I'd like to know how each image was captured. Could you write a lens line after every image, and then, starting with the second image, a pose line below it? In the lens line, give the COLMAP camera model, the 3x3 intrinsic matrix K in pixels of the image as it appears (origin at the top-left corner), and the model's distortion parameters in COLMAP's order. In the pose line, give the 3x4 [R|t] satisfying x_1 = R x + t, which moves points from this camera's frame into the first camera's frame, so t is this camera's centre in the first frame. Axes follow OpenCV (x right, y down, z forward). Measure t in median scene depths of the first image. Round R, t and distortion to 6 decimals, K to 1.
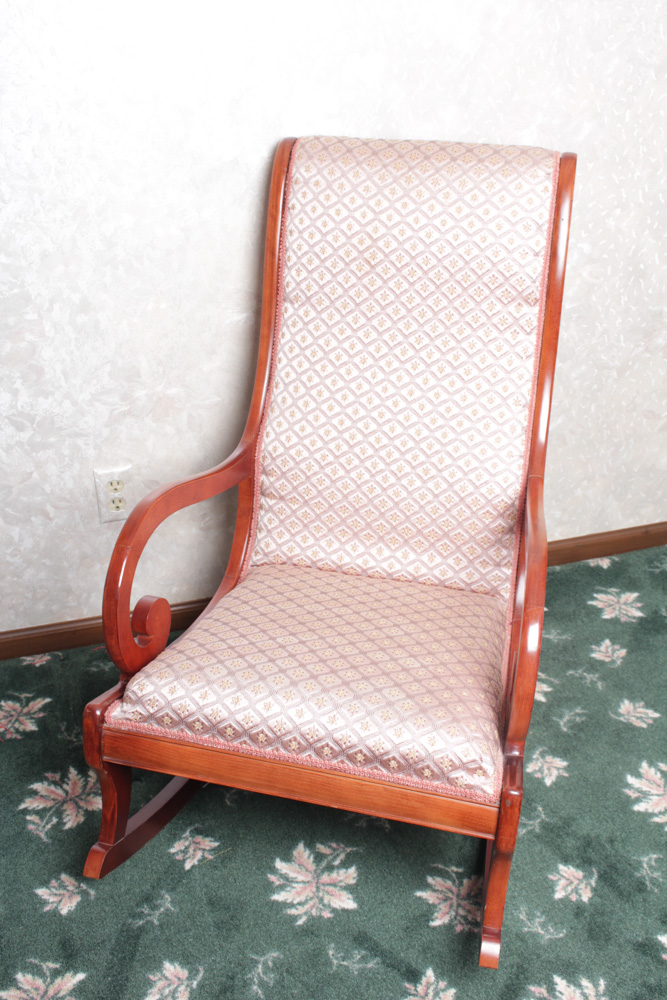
lens RADIAL K [[1128.1, 0, 329.3], [0, 1128.1, 487.5], [0, 0, 1]] dist [-0.075181, 0.000000]
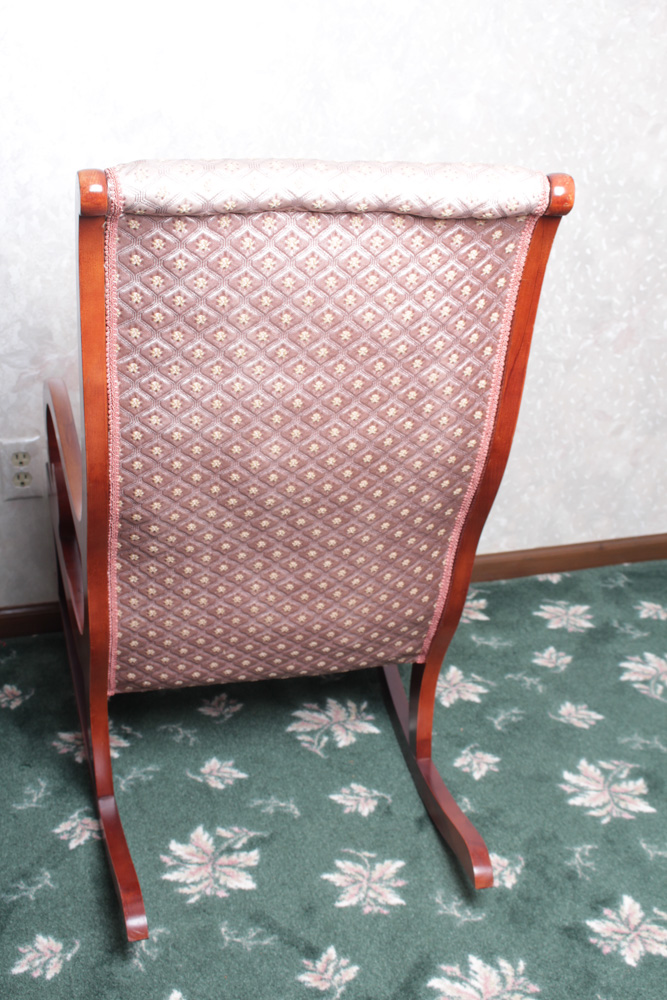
lens RADIAL K [[1268.3, 0, 345.8], [0, 1268.3, 491.0], [0, 0, 1]] dist [-0.065622, 0.000000]
pose [[0.999238, 0.024481, 0.030411, 0.053912], [-0.020891, 0.993350, -0.113223, 0.157743], [-0.032981, 0.112501, 0.993104, -0.048561]]
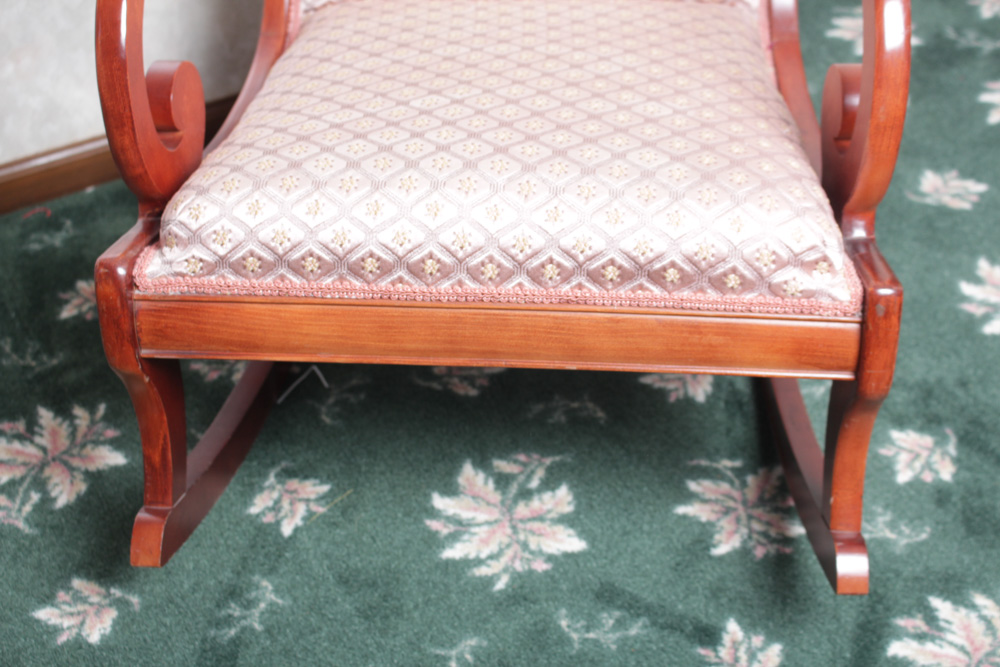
lens RADIAL K [[1697.7, 0, 475.3], [0, 1697.7, 348.3], [0, 0, 1]] dist [-0.038596, 0.000000]
pose [[0.981643, -0.147639, 0.120748, -0.117991], [0.121238, 0.971743, 0.202527, 0.075421], [-0.147237, -0.184170, 0.971804, 0.134662]]
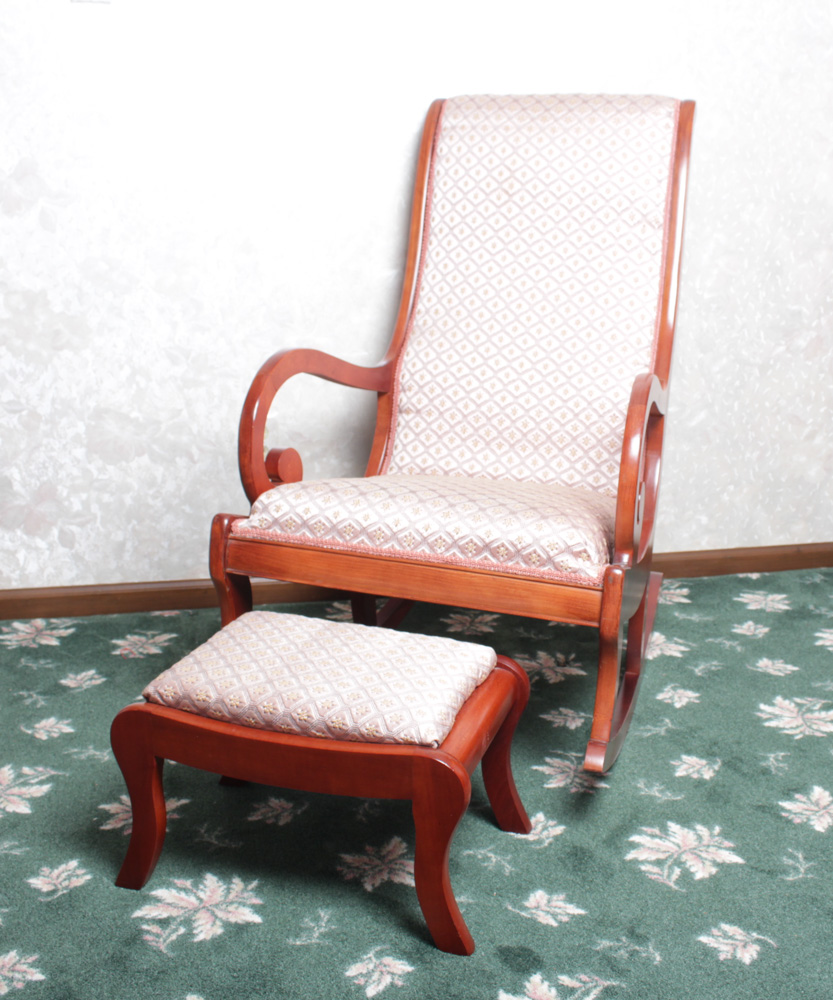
lens RADIAL K [[1304.2, 0, 485.7], [0, 1304.2, 520.7], [0, 0, 1]] dist [-0.124283, 0.000000]
pose [[0.999098, 0.031711, -0.028242, 0.058127], [-0.037522, 0.970674, -0.237454, 0.397853], [0.019884, 0.238300, 0.970988, -0.141406]]
